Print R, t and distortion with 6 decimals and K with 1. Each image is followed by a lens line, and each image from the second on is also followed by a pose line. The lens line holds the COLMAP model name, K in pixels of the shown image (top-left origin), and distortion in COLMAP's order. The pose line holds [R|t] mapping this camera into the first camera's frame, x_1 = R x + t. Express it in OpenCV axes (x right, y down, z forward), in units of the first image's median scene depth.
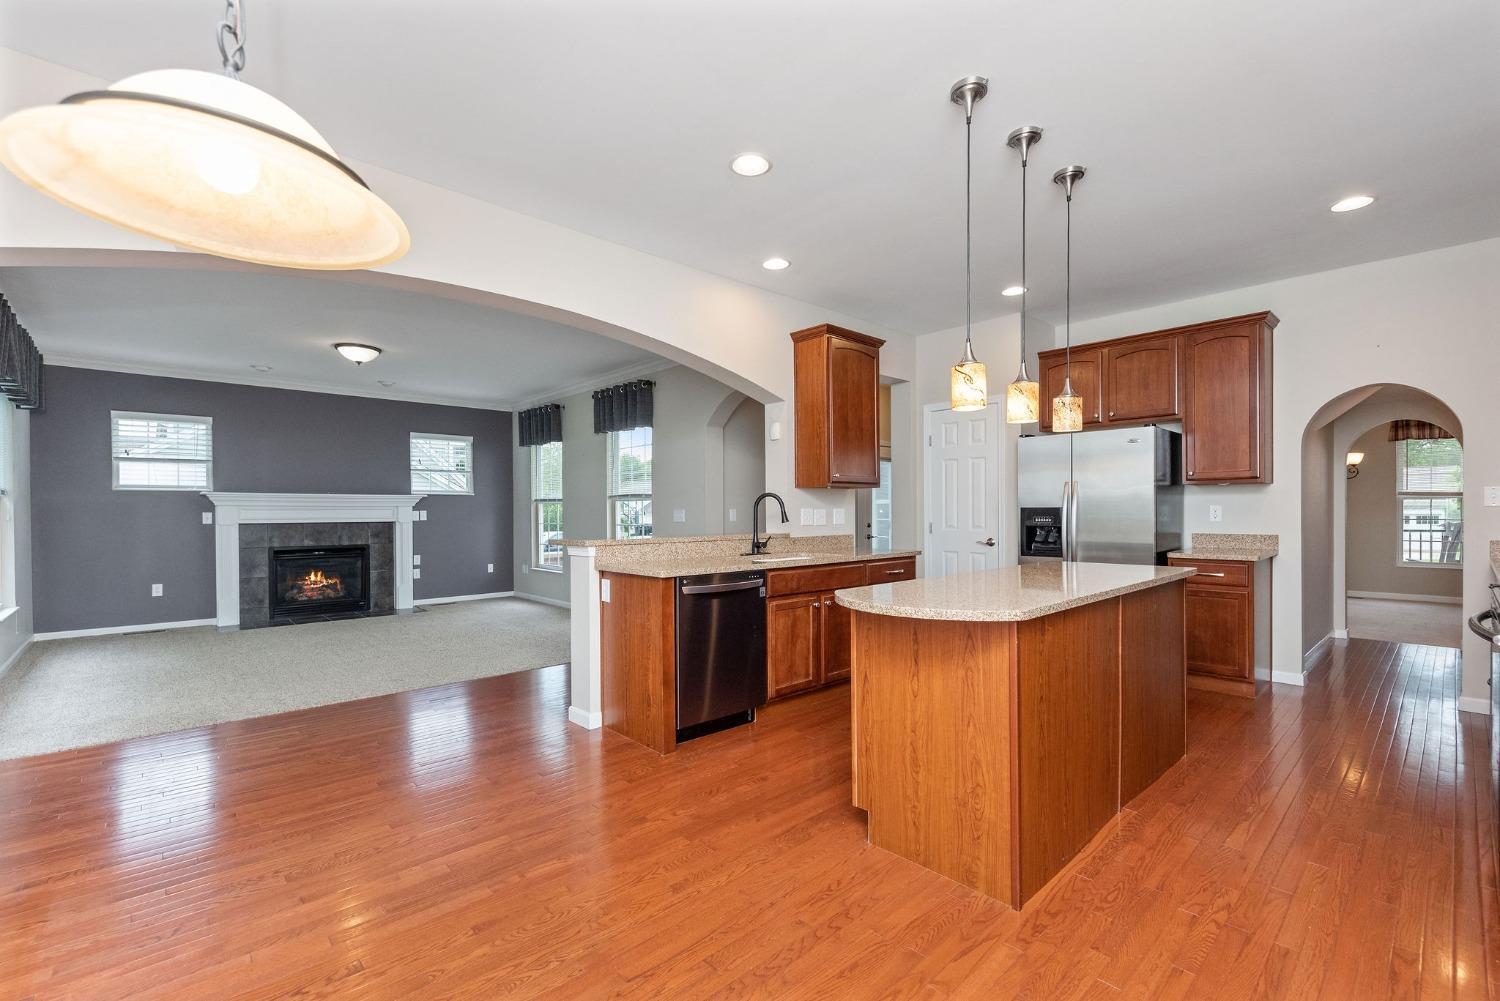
lens RADIAL K [[653.0, 0, 746.7], [0, 653.0, 511.8], [0, 0, 1]] dist [0.001246, -0.000035]
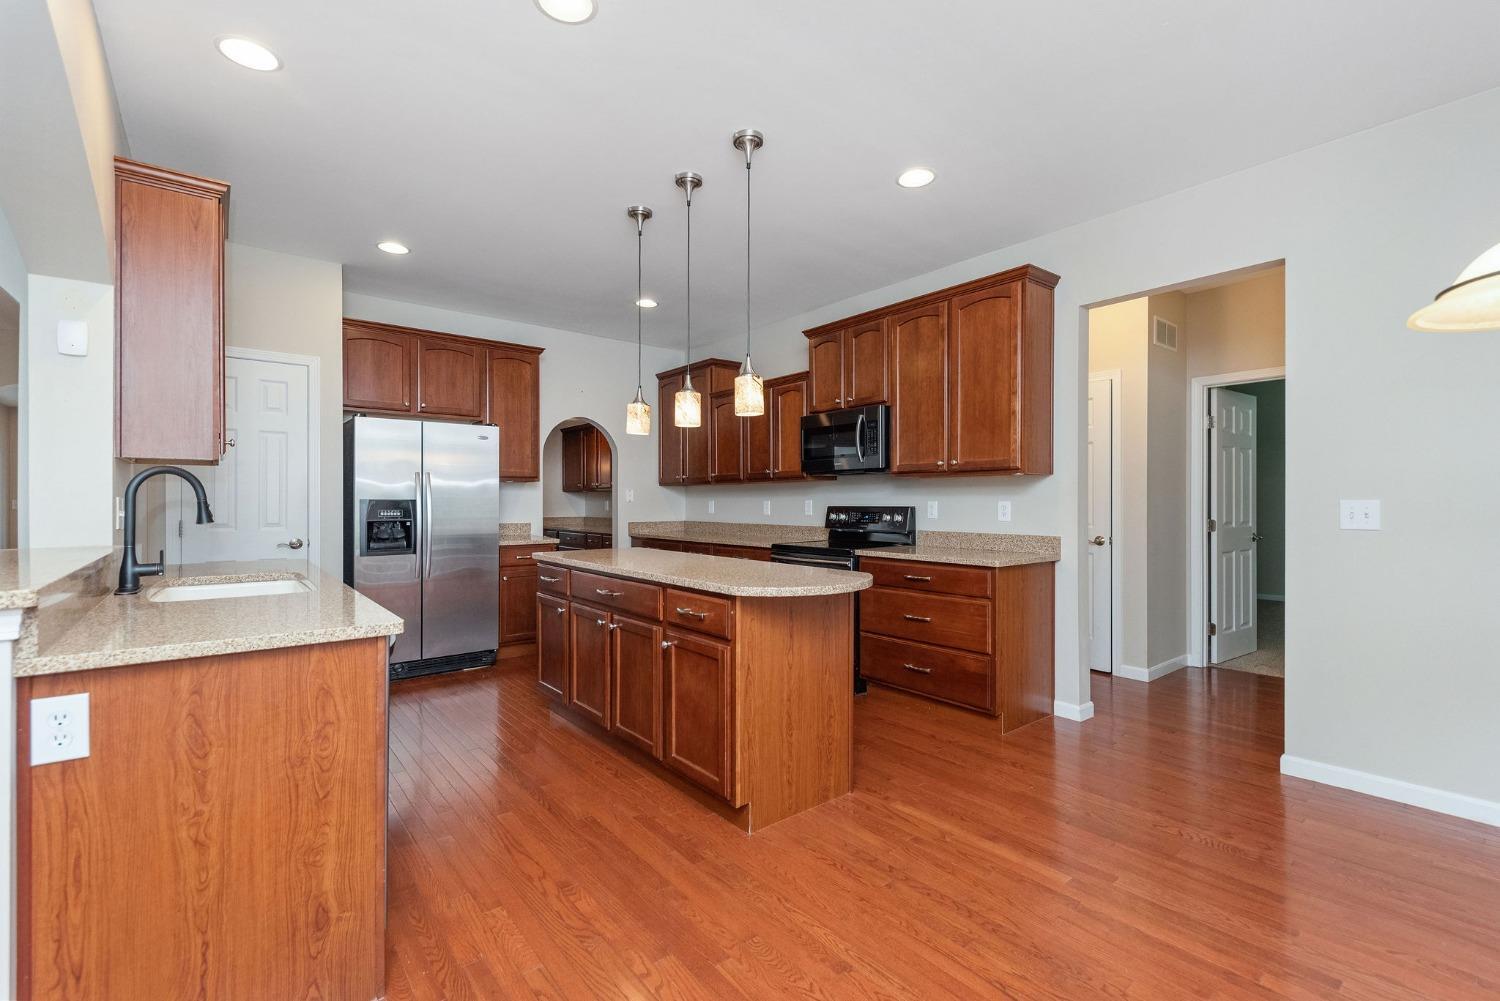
lens RADIAL K [[653.0, 0, 746.8], [0, 653.0, 503.5], [0, 0, 1]] dist [0.001246, -0.000035]
pose [[0.069992, 0.001492, 0.997546, -0.785203], [0.001328, 0.999998, -0.001589, 0.001961], [-0.997547, 0.001436, 0.069990, 0.902135]]
